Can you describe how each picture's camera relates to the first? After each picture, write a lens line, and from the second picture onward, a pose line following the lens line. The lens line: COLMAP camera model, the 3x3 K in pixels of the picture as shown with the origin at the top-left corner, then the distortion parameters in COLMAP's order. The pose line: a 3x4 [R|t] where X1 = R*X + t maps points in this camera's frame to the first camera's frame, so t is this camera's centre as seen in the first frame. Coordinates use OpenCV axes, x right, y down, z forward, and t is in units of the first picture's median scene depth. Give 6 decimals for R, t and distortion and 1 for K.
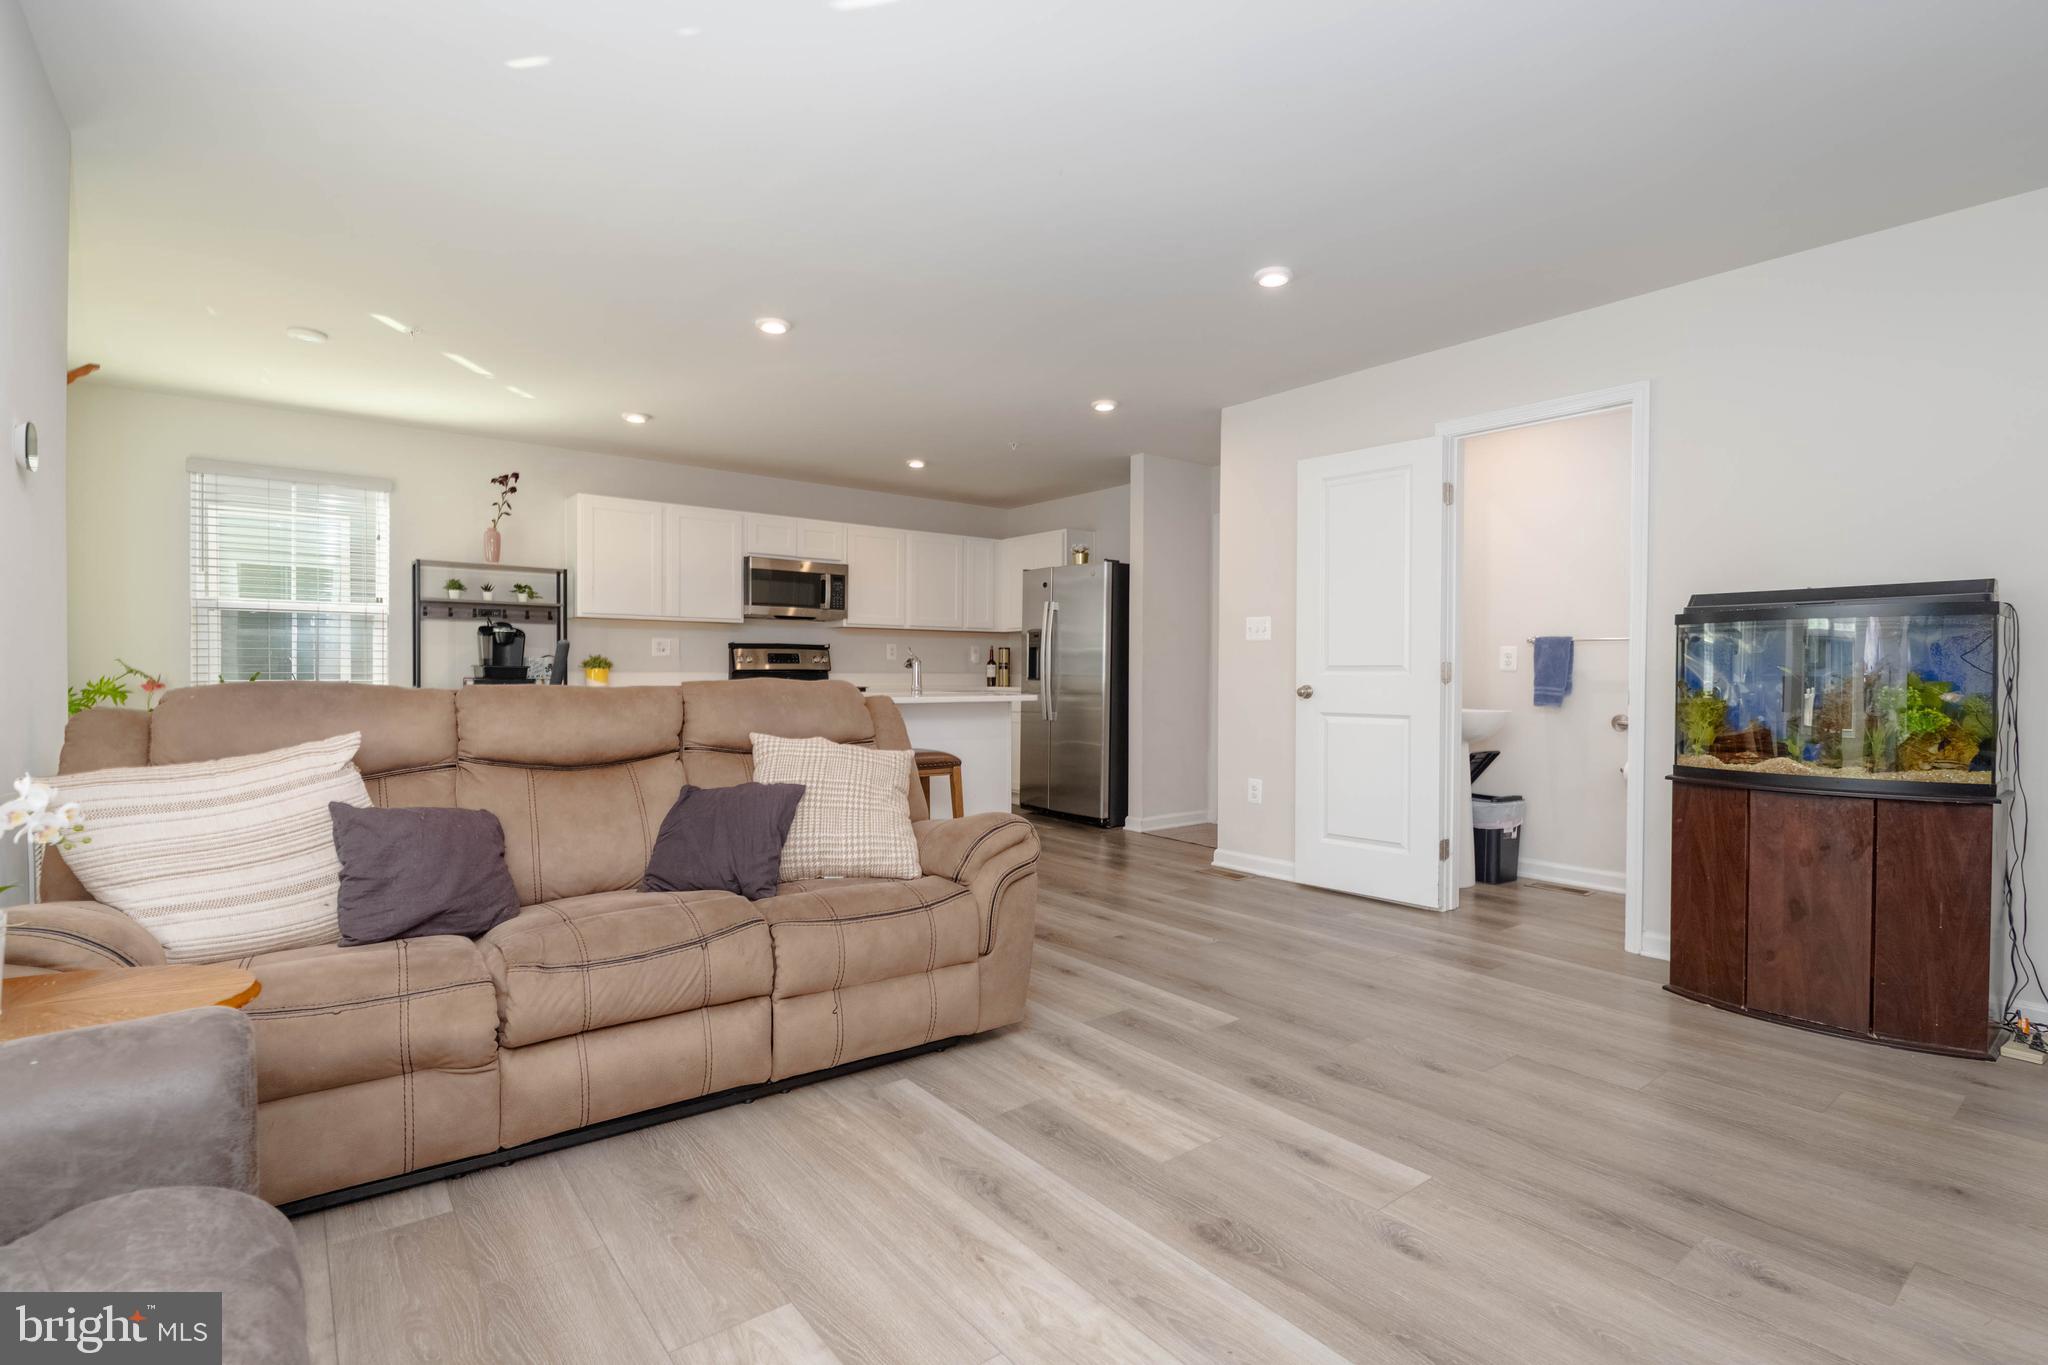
lens RADIAL K [[946.1, 0, 1023.7], [0, 946.1, 673.3], [0, 0, 1]] dist [-0.002406, -0.001508]
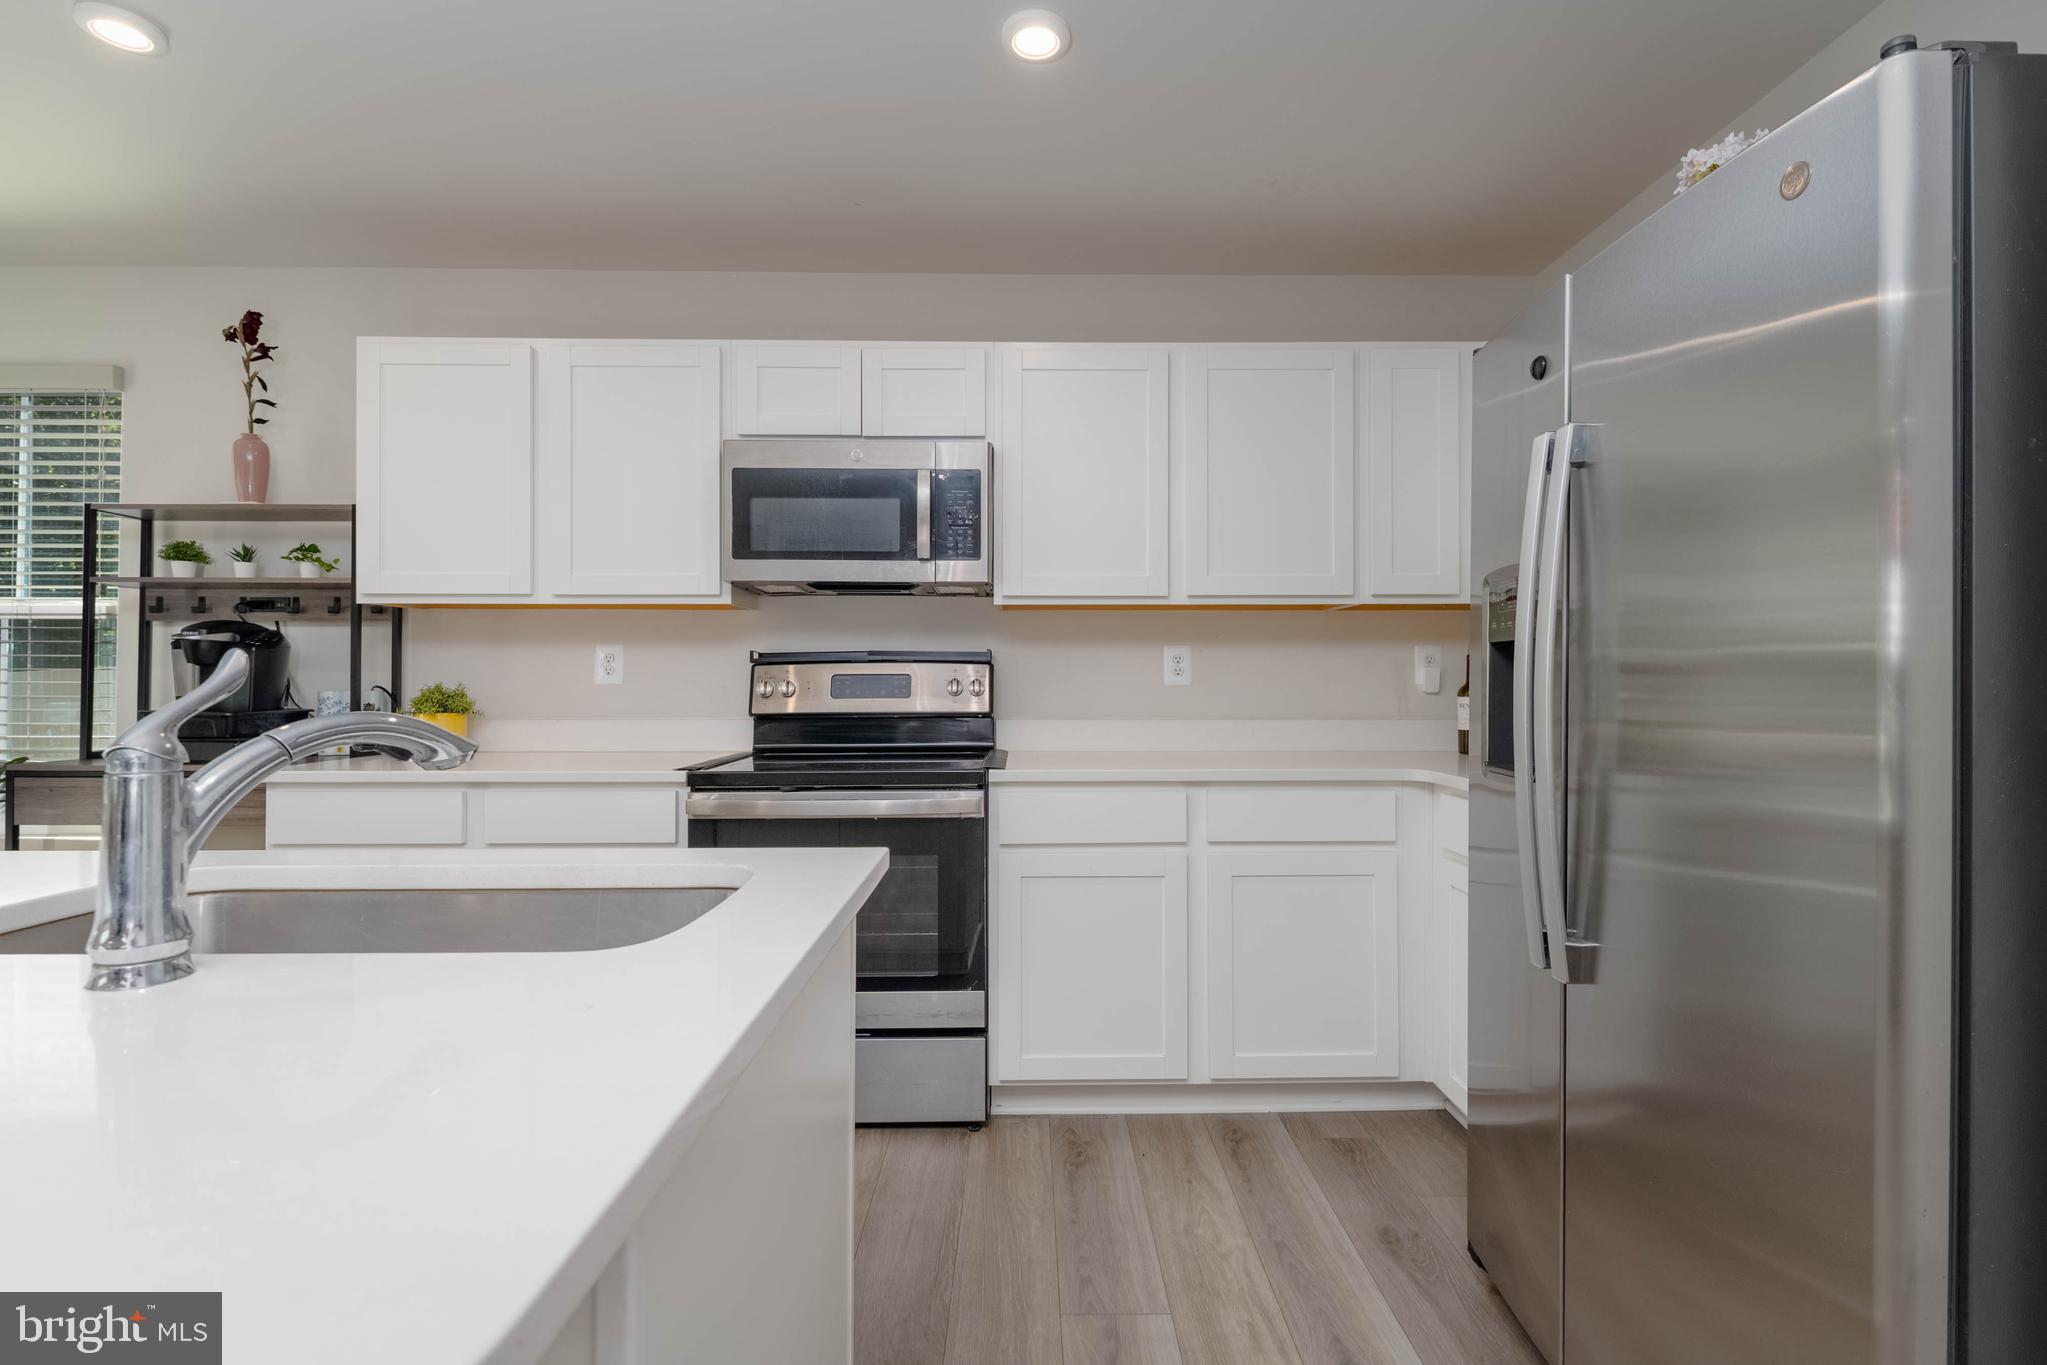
lens RADIAL K [[945.7, 0, 1025.0], [0, 945.7, 669.5], [0, 0, 1]] dist [-0.002406, -0.001508]
pose [[0.795264, -0.010060, -0.606180, 0.060400], [0.002202, 0.999904, -0.013704, -0.018152], [0.606260, 0.009564, 0.795209, 0.739526]]
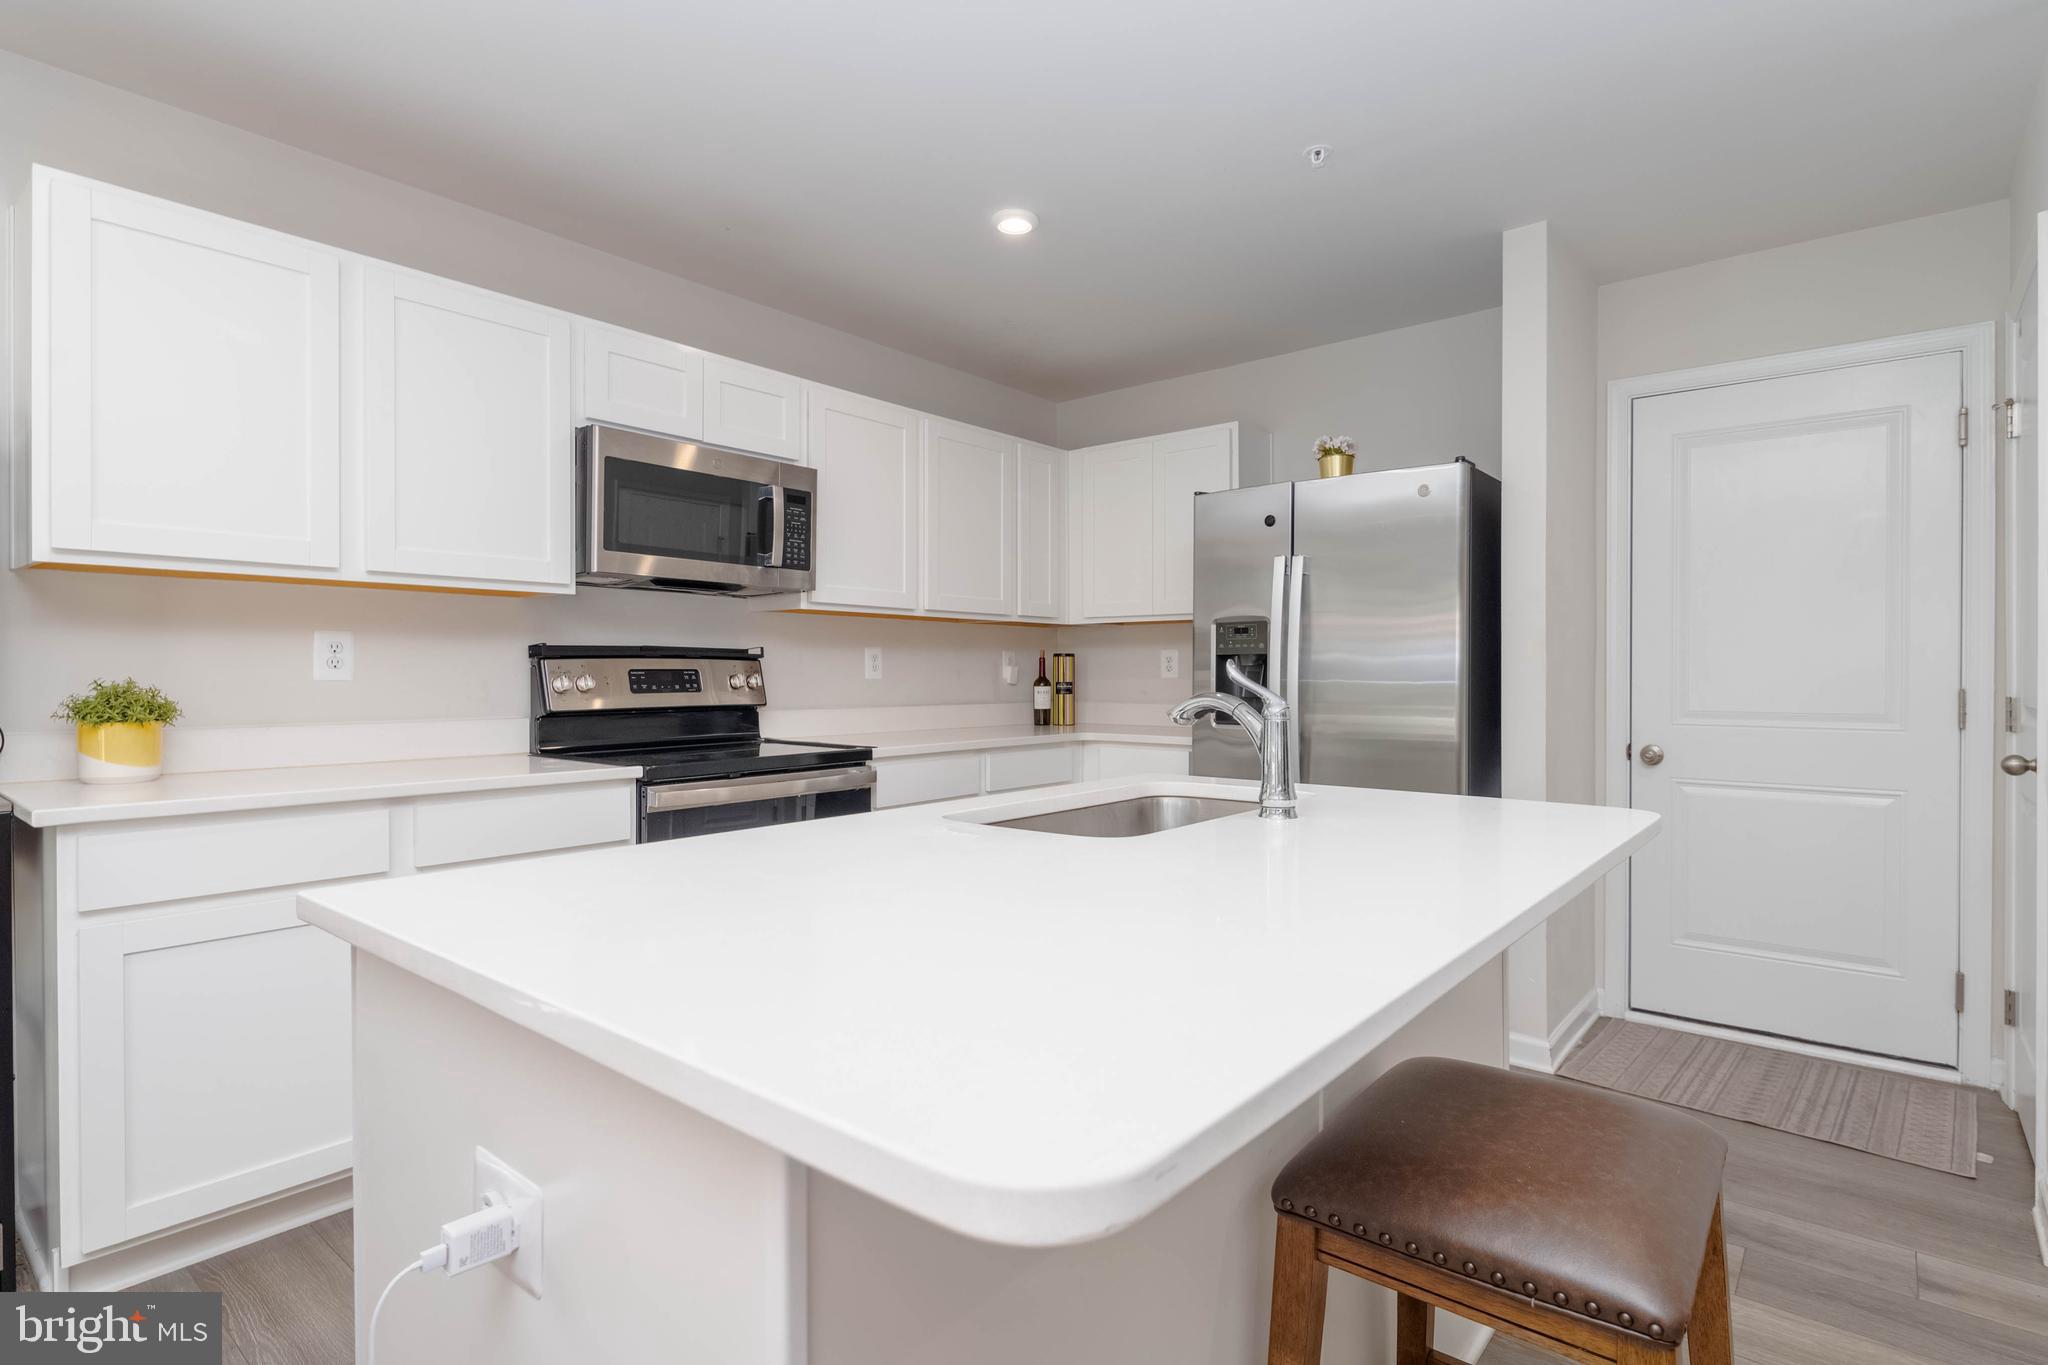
lens RADIAL K [[1018.5, 0, 1032.9], [0, 1018.5, 675.5], [0, 0, 1]] dist [0.001522, -0.004017]
pose [[0.975967, -0.003412, 0.217894, -0.199819], [0.003182, 0.999994, 0.001408, -0.019400], [-0.217897, -0.000680, 0.975971, 0.536009]]
